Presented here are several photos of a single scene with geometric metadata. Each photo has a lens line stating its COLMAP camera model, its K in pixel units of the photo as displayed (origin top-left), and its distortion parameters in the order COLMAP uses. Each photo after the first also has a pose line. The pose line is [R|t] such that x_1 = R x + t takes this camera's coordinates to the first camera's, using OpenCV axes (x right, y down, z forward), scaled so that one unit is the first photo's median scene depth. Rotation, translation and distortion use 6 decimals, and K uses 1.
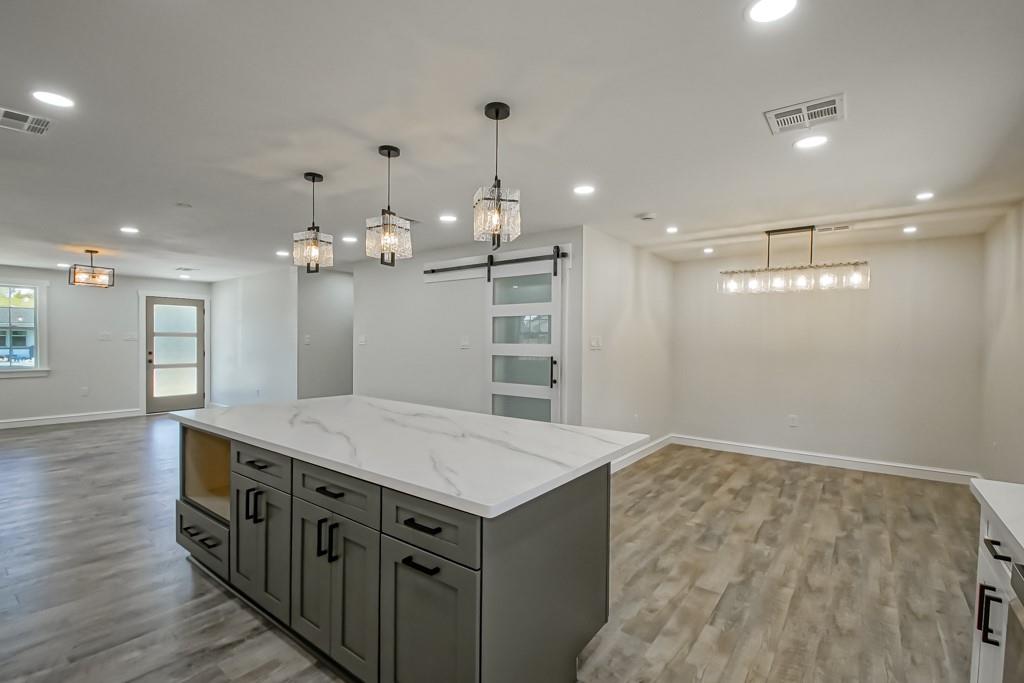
lens RADIAL K [[473.5, 0, 495.2], [0, 473.5, 338.1], [0, 0, 1]] dist [0.000754, -0.008253]
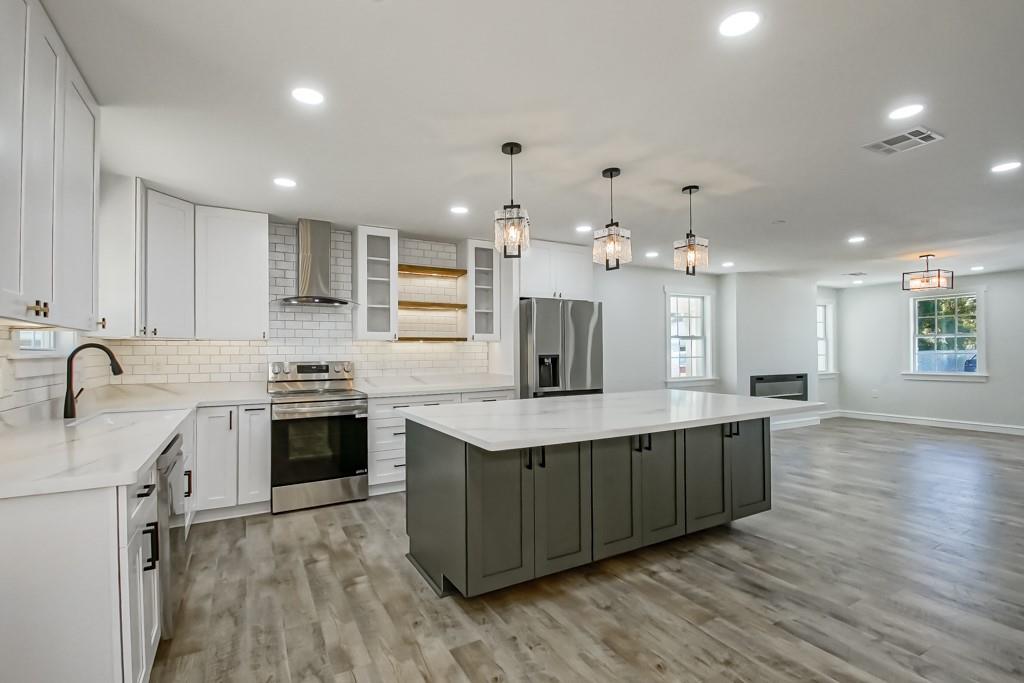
lens RADIAL K [[473.5, 0, 516.1], [0, 473.5, 342.0], [0, 0, 1]] dist [0.000754, -0.008253]
pose [[-0.370958, -0.025664, -0.928295, 0.696643], [0.003474, 0.999573, -0.029023, 0.042626], [0.928643, -0.013991, -0.370710, 0.887037]]
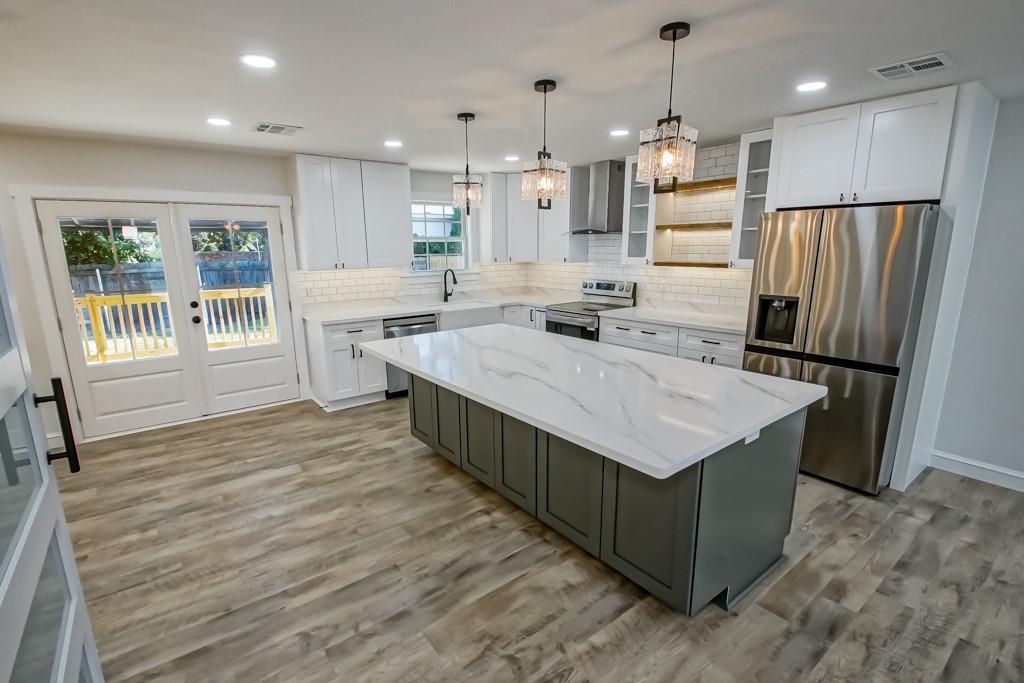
lens RADIAL K [[473.5, 0, 497.8], [0, 473.5, 342.7], [0, 0, 1]] dist [0.000754, -0.008253]
pose [[-0.966631, -0.050199, 0.251205, -0.290692], [0.001134, 0.979765, 0.200150, -0.052277], [-0.256169, 0.193756, -0.947014, 1.499898]]
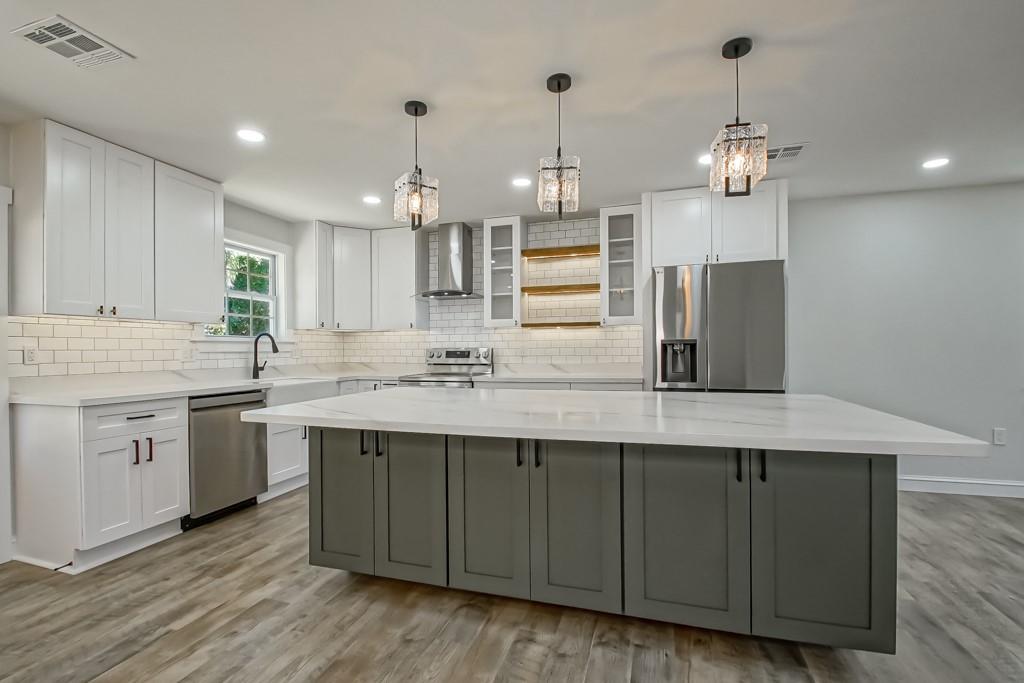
lens RADIAL K [[473.5, 0, 504.7], [0, 473.5, 347.2], [0, 0, 1]] dist [0.000754, -0.008253]
pose [[-0.937567, -0.003970, -0.347783, 0.121614], [-0.000884, 0.999959, -0.009033, 0.066030], [0.347805, -0.008162, -0.937531, 1.292841]]
